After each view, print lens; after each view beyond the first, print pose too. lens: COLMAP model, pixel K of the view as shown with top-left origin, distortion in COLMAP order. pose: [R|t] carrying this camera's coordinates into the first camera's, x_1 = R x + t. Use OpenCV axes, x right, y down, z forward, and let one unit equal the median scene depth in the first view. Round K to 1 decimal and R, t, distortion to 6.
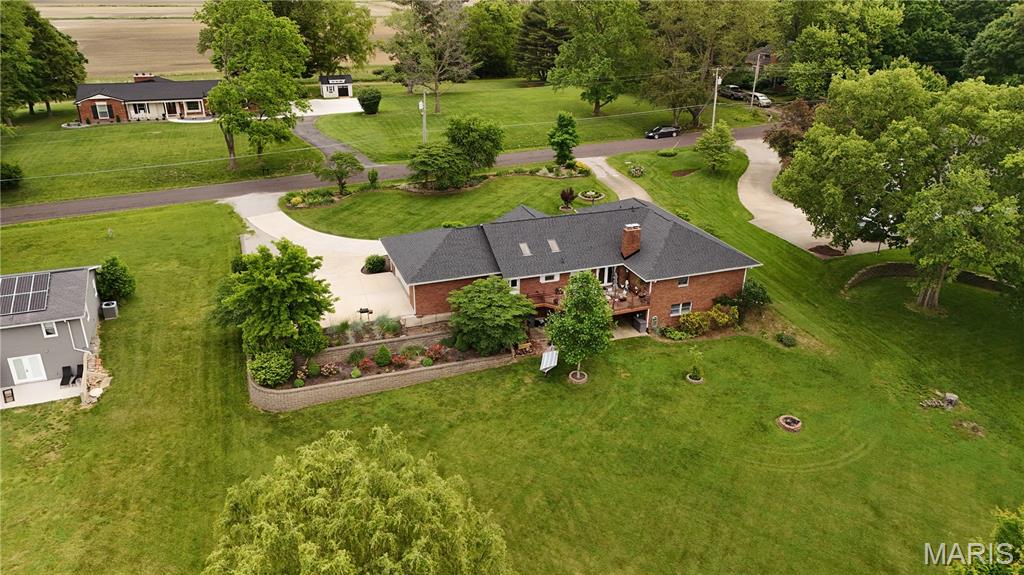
lens RADIAL K [[752.9, 0, 509.5], [0, 752.9, 288.3], [0, 0, 1]] dist [0.053020, -0.017827]
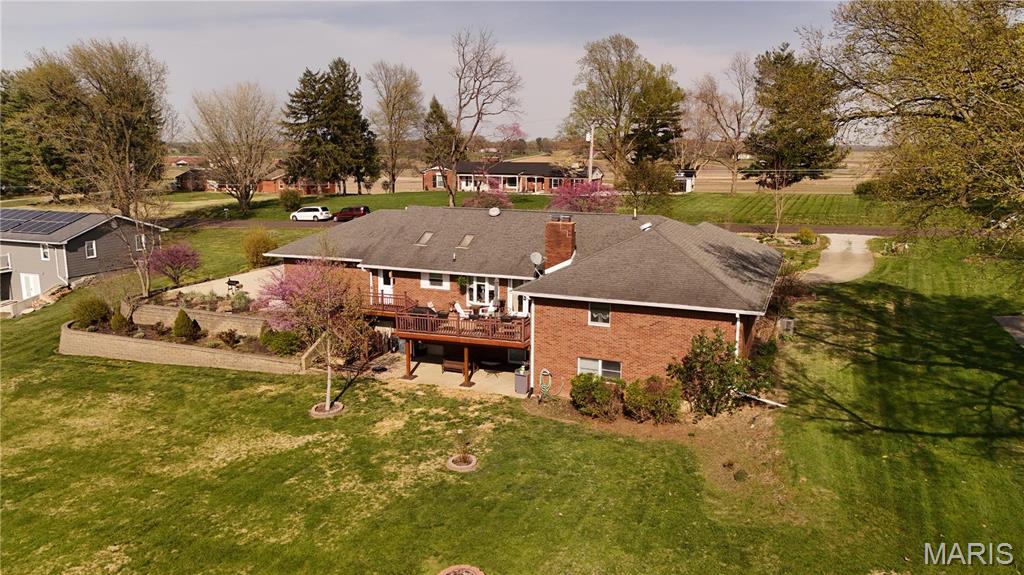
lens RADIAL K [[752.9, 0, 511.9], [0, 752.9, 259.6], [0, 0, 1]] dist [0.053020, -0.017827]
pose [[0.743587, 0.091194, -0.662391, 0.378606], [-0.263333, 0.950534, -0.164748, 0.042246], [0.614601, 0.296934, 0.730819, 0.386493]]
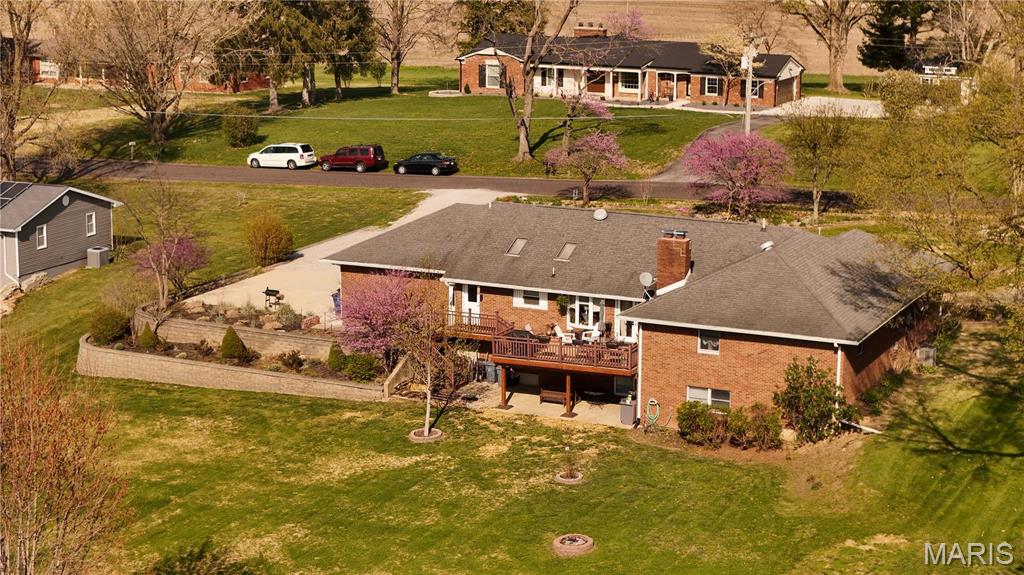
lens RADIAL K [[2043.5, 0, 513.0], [0, 2043.5, 281.2], [0, 0, 1]] dist [-0.207632, 0.000000]
pose [[0.701304, 0.135549, -0.699856, 0.787080], [-0.282255, 0.954320, -0.098005, 0.090523], [0.654602, 0.266269, 0.707528, -0.074117]]
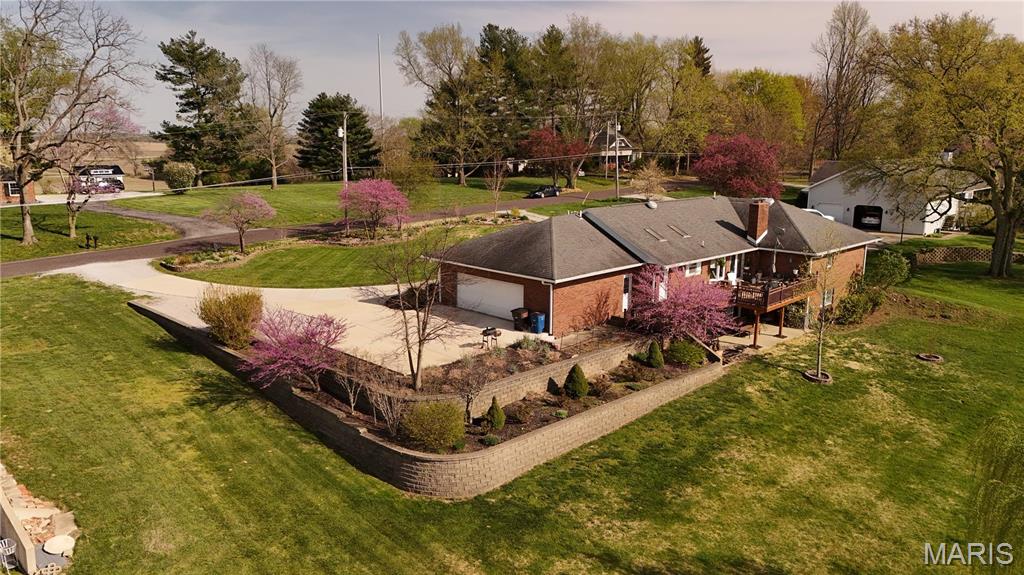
lens RADIAL K [[752.9, 0, 508.8], [0, 752.9, 285.0], [0, 0, 1]] dist [0.053020, -0.017827]
pose [[0.905856, -0.089942, 0.413926, -0.293347], [0.175833, 0.968871, -0.174277, 0.069747], [-0.385366, 0.230652, 0.893472, 0.288252]]
